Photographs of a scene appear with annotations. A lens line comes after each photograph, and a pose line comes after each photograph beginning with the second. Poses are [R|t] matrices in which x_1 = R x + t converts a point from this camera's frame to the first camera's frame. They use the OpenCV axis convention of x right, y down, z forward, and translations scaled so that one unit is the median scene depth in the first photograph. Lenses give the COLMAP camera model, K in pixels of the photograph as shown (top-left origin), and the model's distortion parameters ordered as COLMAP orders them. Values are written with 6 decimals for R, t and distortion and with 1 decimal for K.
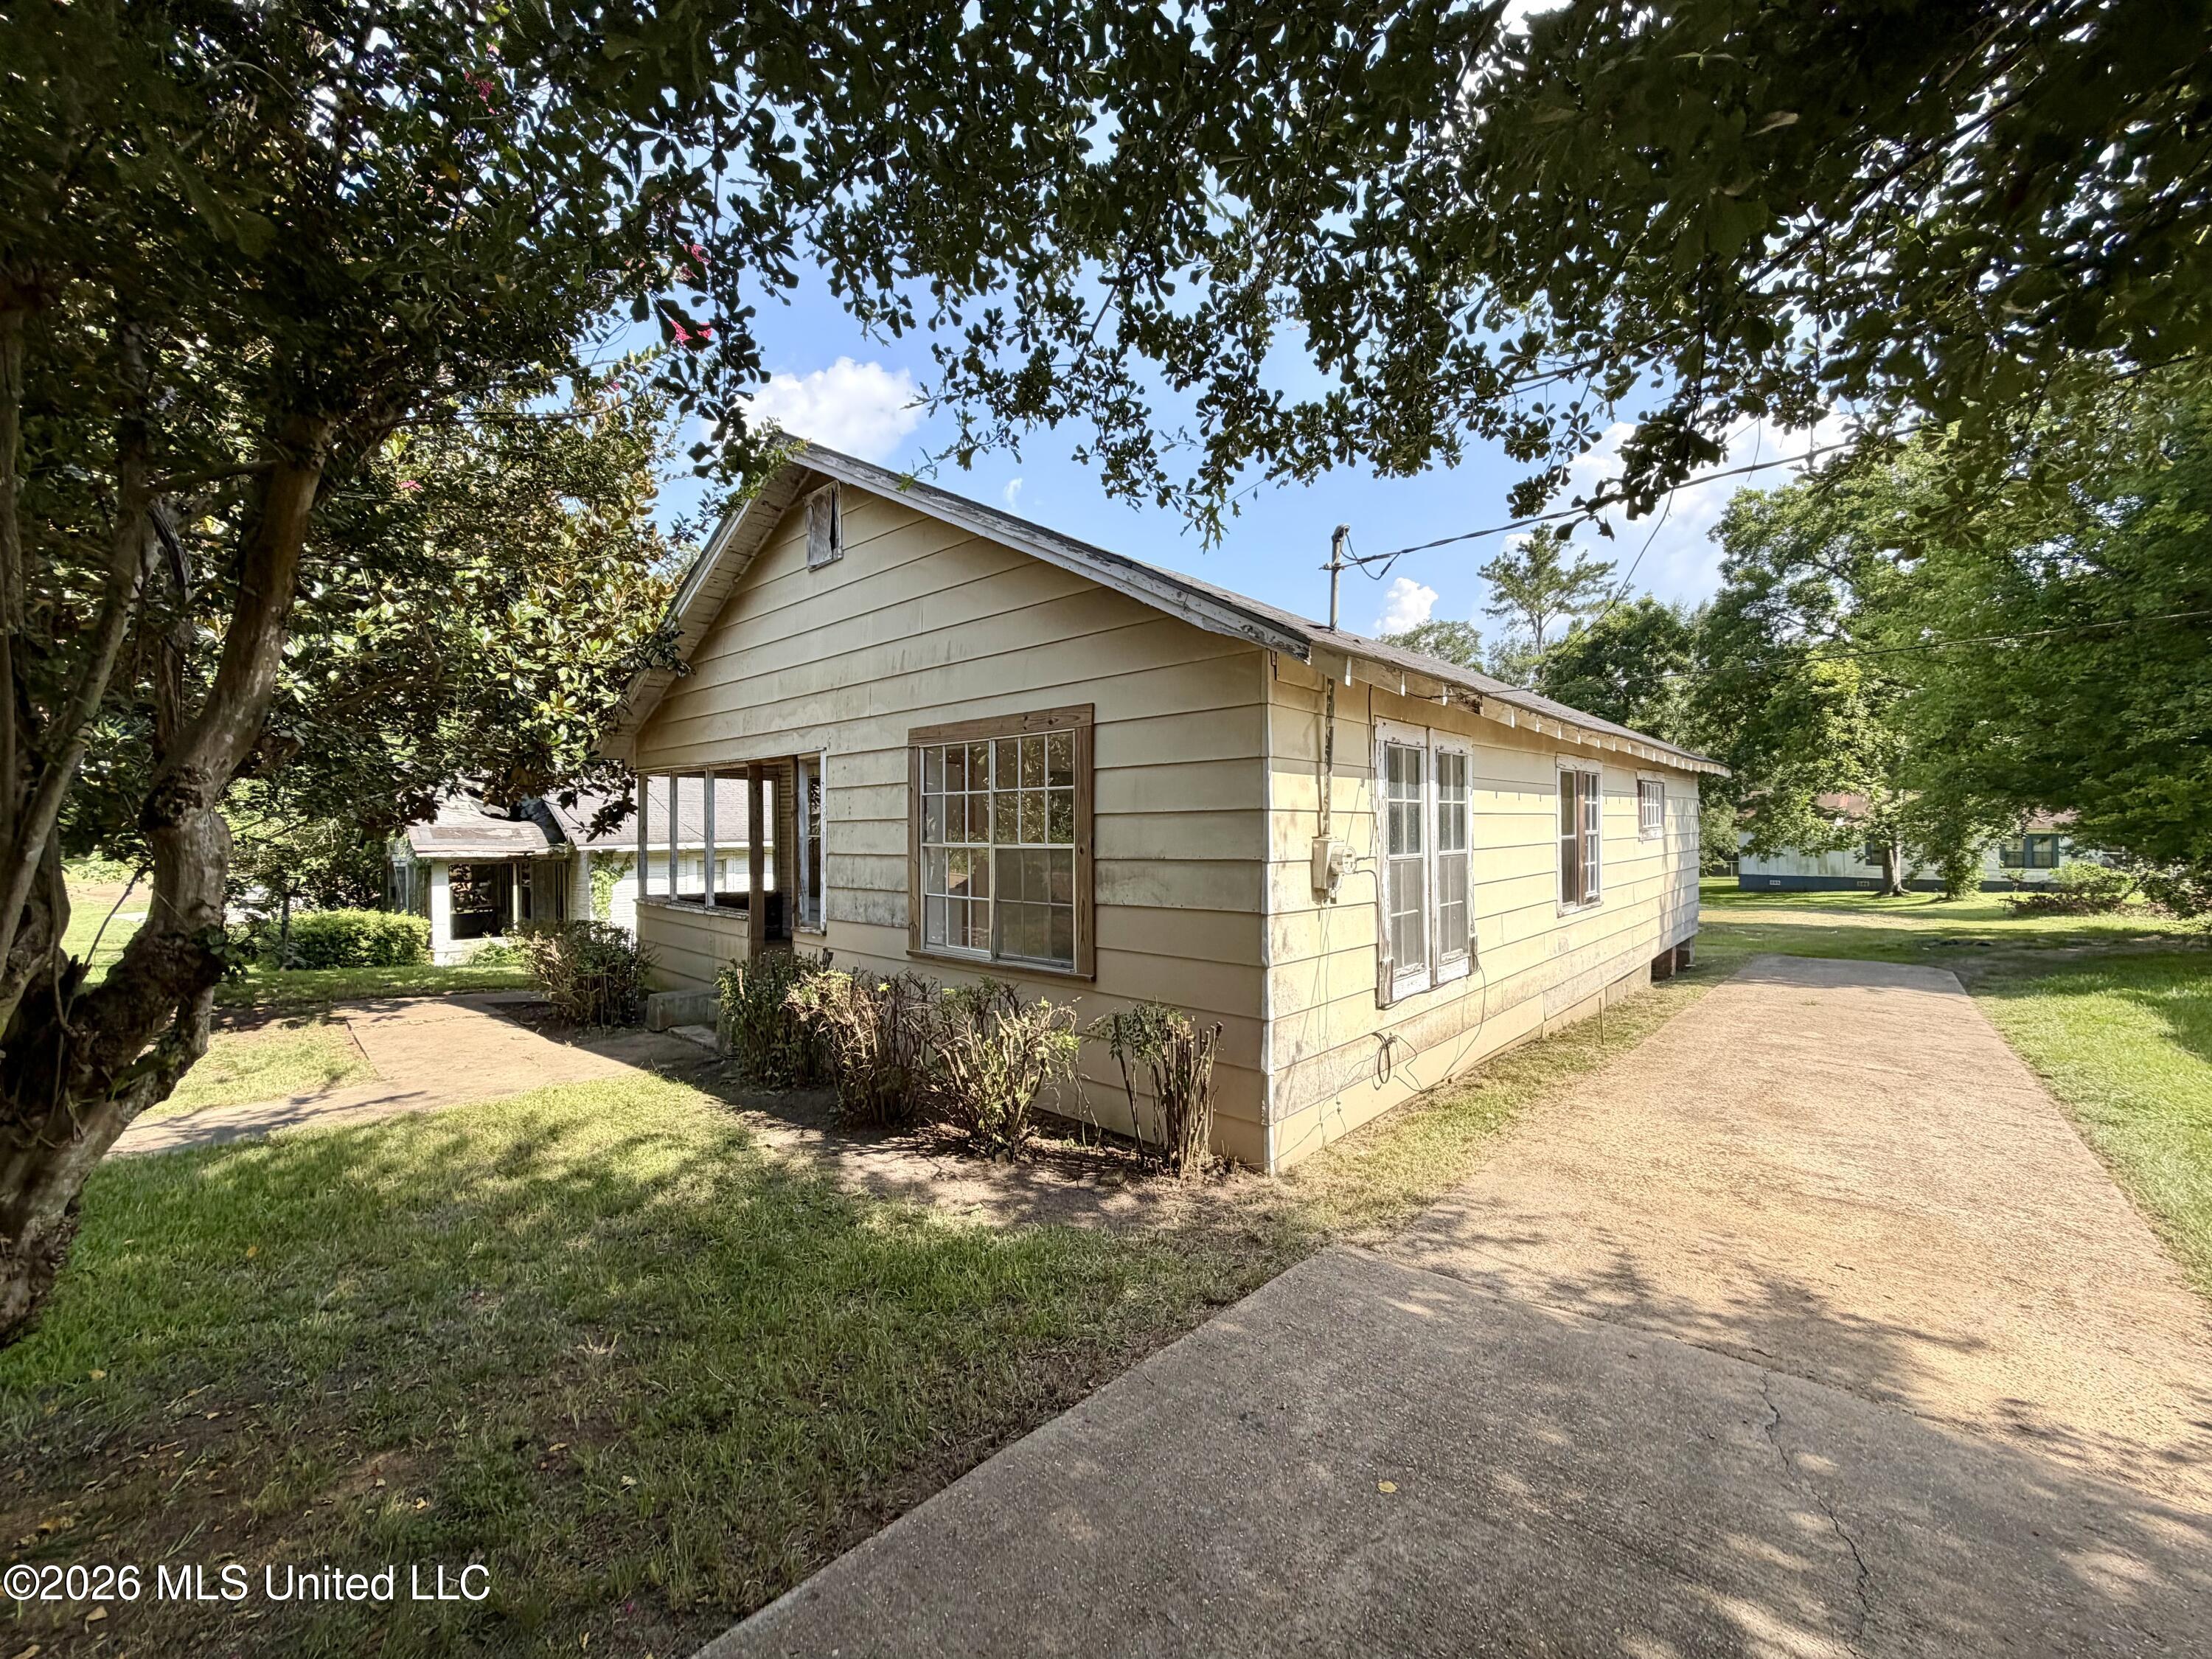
lens RADIAL K [[883.0, 0, 1102.3], [0, 883.0, 818.7], [0, 0, 1]] dist [0.003581, 0.000084]
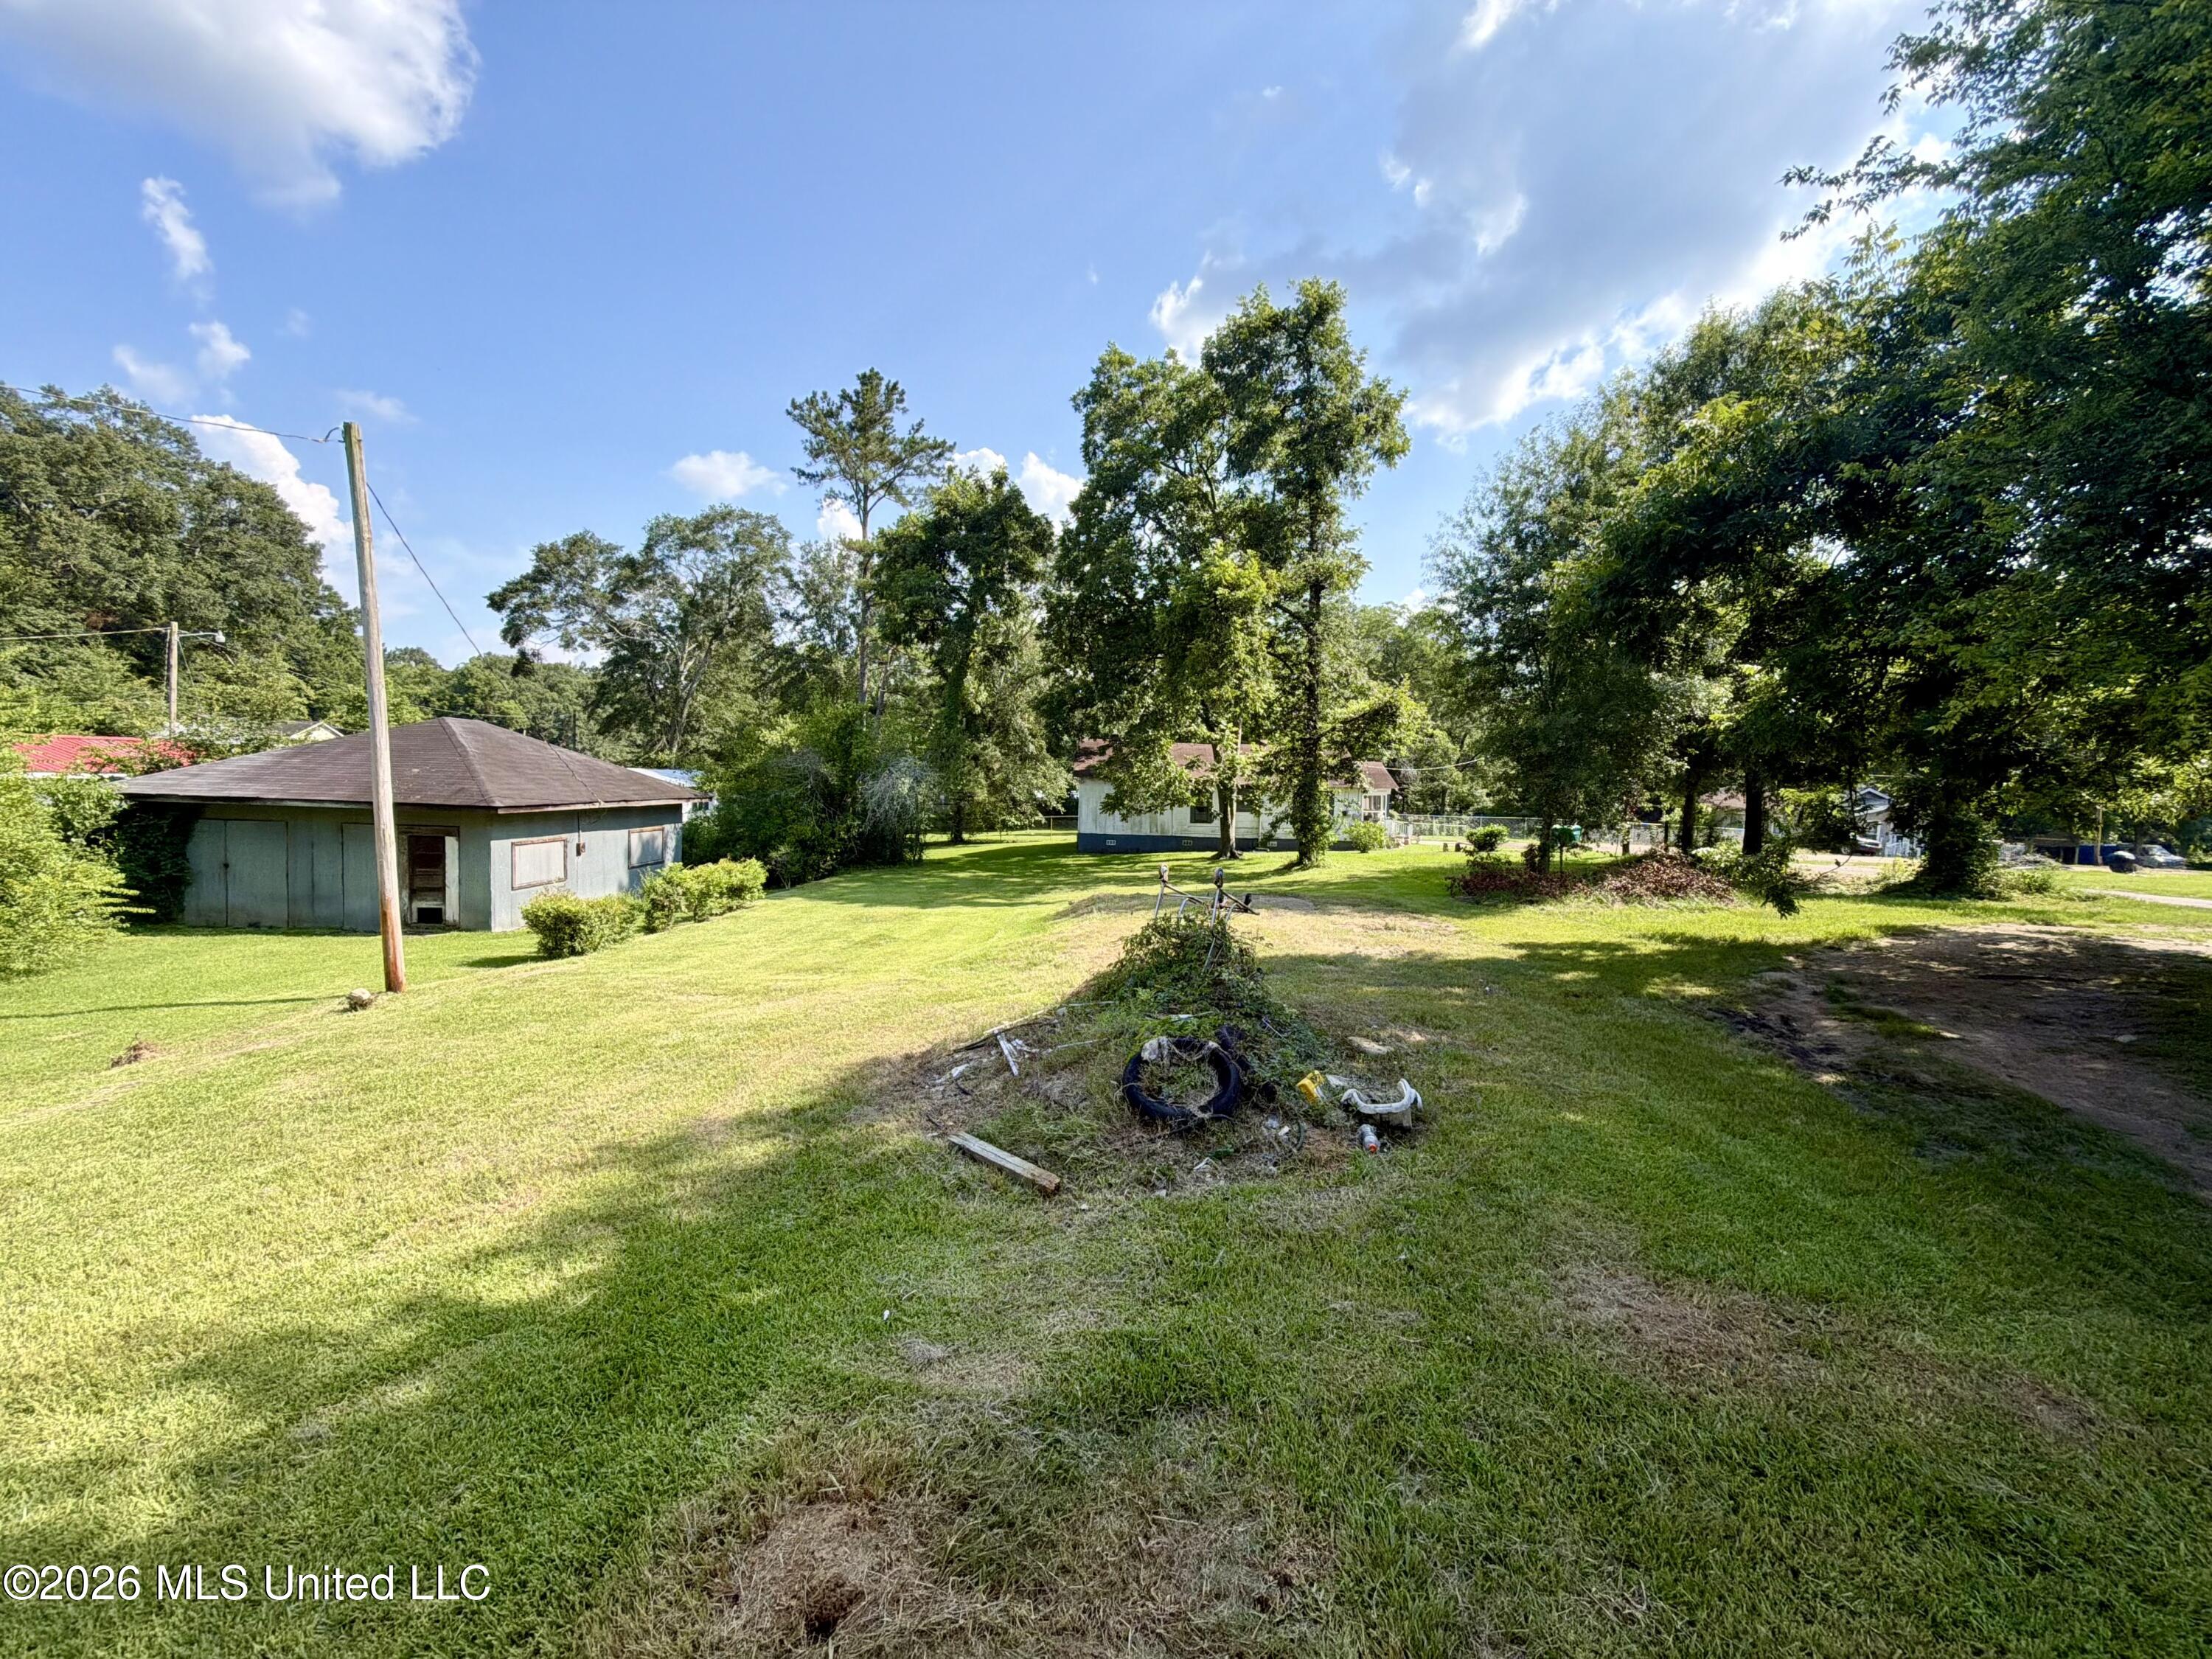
lens RADIAL K [[883.0, 0, 1101.8], [0, 883.0, 827.9], [0, 0, 1]] dist [0.003581, 0.000084]
pose [[0.735587, -0.008652, 0.677375, 0.142450], [-0.038498, 0.997769, 0.054551, 0.010044], [-0.676335, -0.066204, 0.733612, 0.320650]]
